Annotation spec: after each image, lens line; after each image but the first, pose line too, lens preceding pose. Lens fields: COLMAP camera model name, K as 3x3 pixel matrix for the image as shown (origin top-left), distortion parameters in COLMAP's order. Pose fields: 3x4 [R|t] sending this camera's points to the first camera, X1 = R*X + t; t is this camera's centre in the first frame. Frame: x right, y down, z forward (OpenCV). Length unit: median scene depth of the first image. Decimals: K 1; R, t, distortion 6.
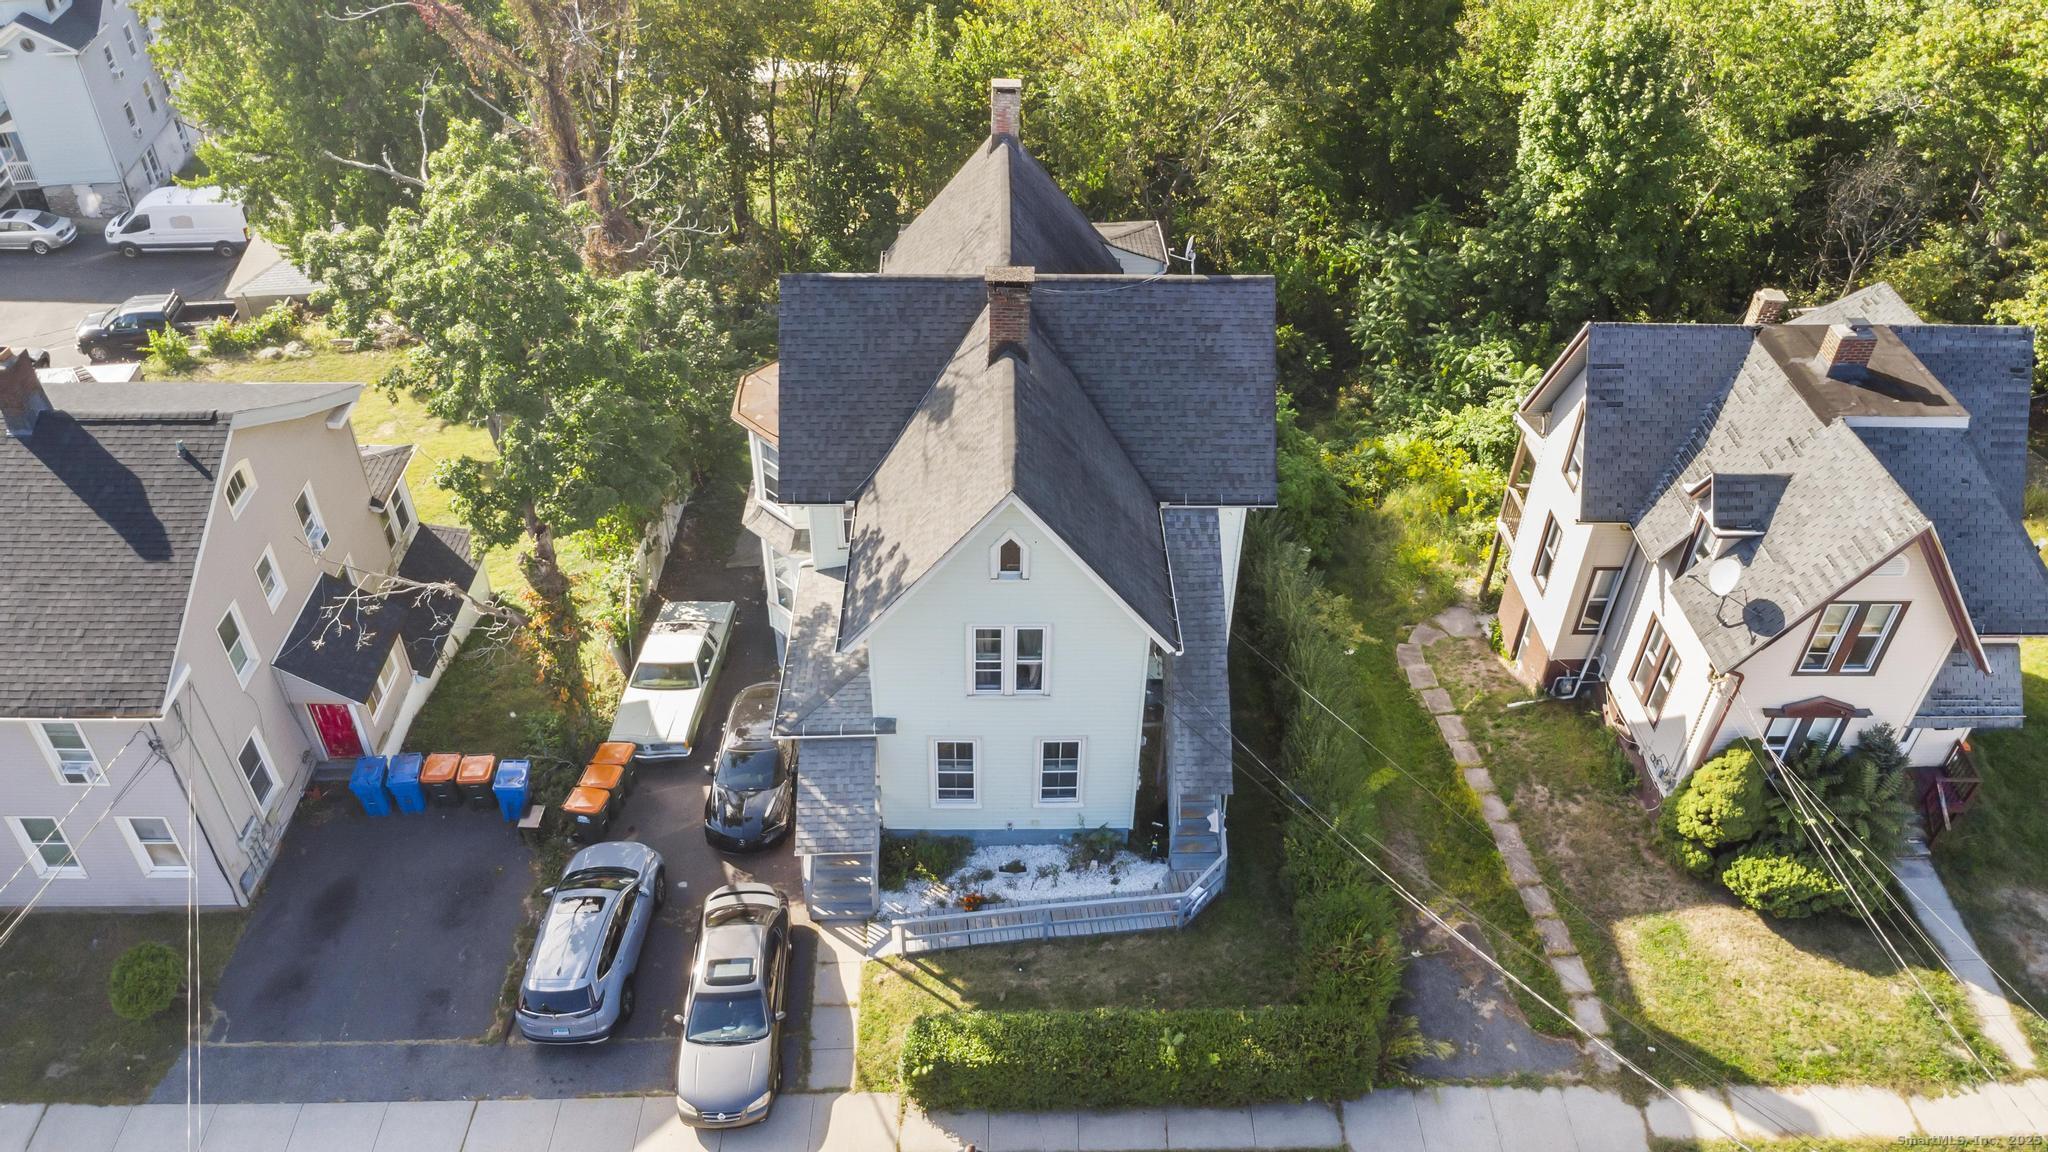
lens RADIAL K [[1483.0, 0, 1024.0], [0, 1483.0, 576.0], [0, 0, 1]] dist [-0.003421, 0.000340]
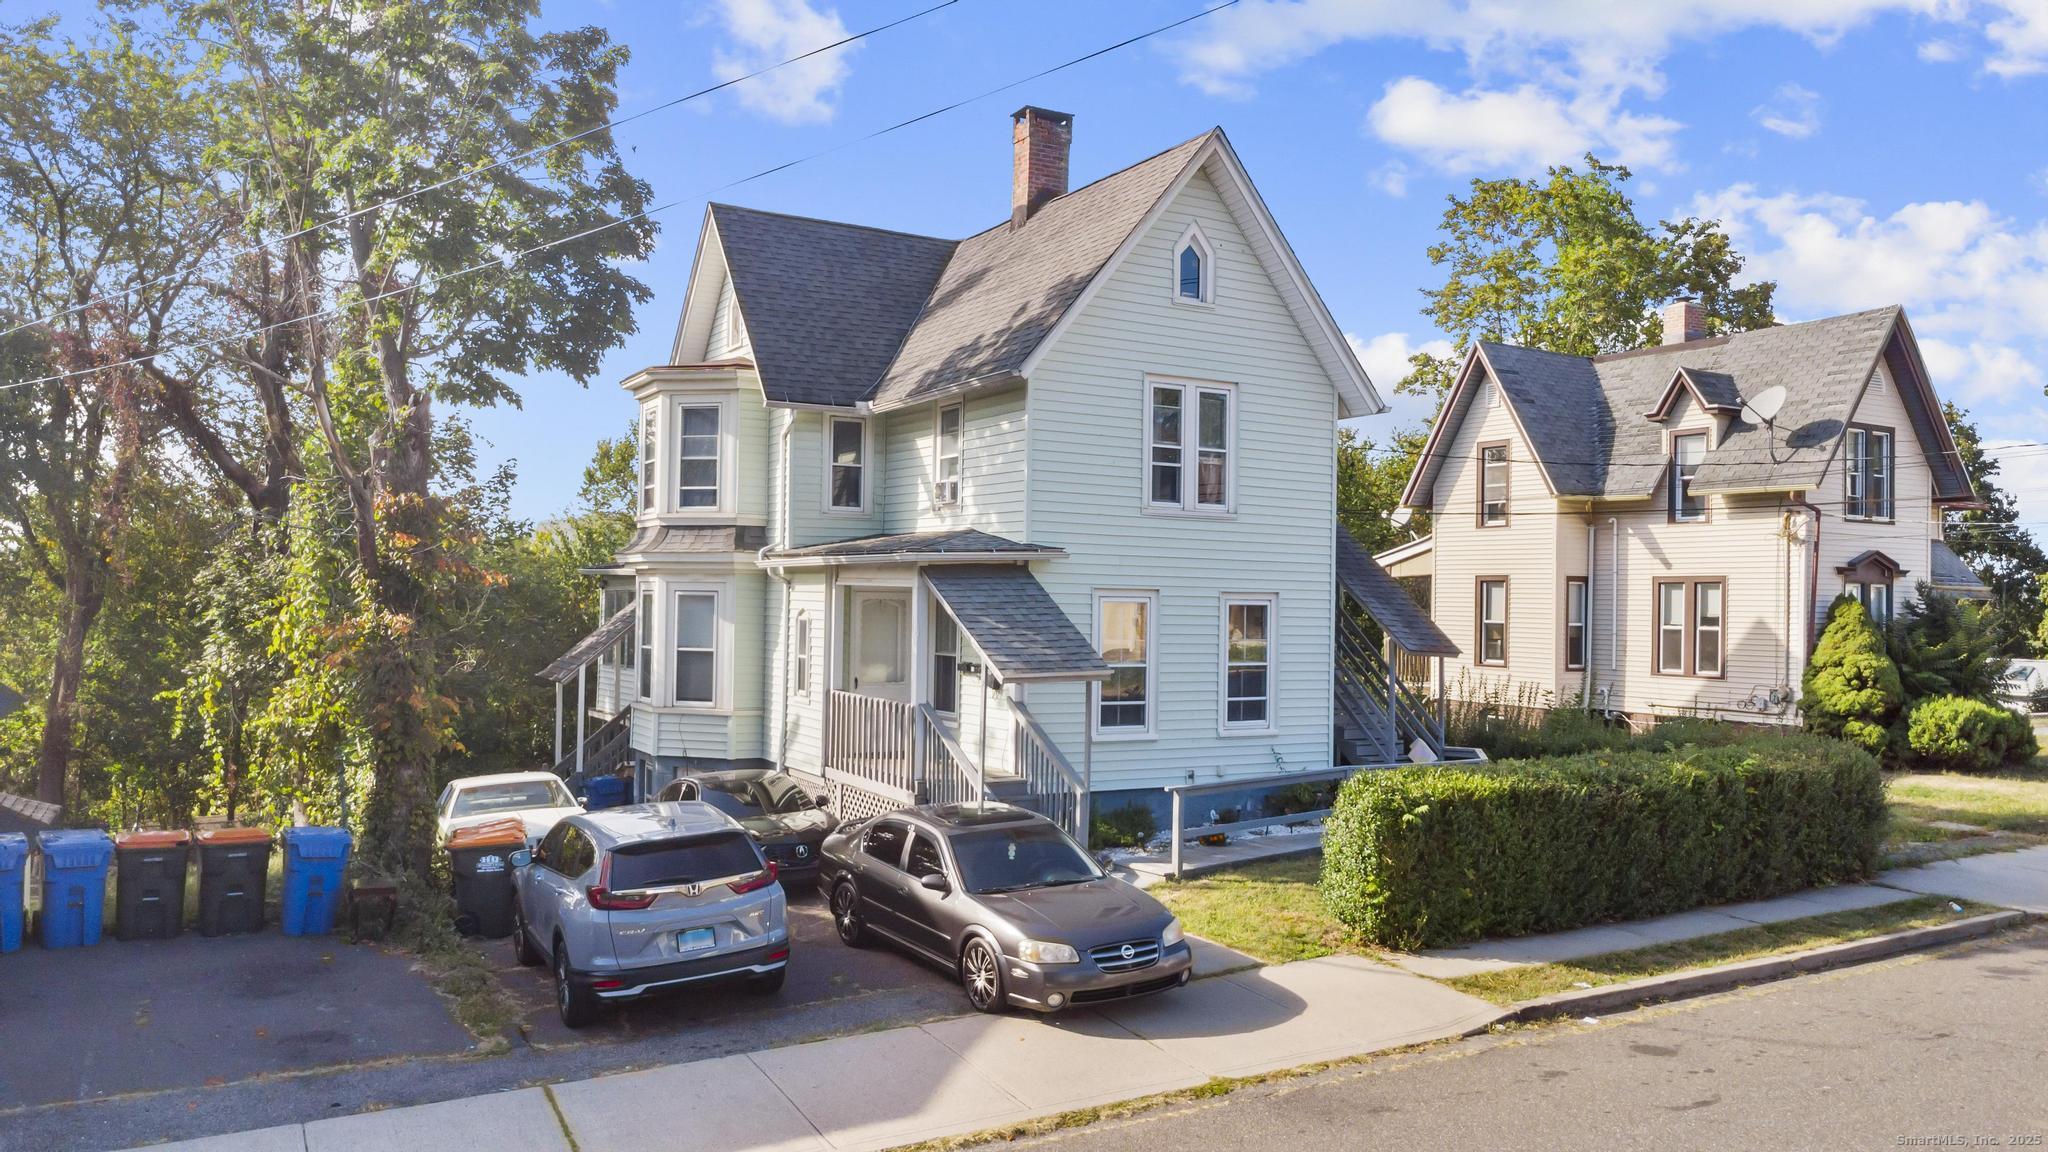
lens RADIAL K [[1483.0, 0, 1024.0], [0, 1483.0, 576.0], [0, 0, 1]] dist [-0.003421, 0.000340]
pose [[0.881297, 0.004998, 0.472537, -0.408440], [0.294114, 0.776870, -0.556750, 0.467373], [-0.369883, 0.629642, 0.683182, 0.542974]]
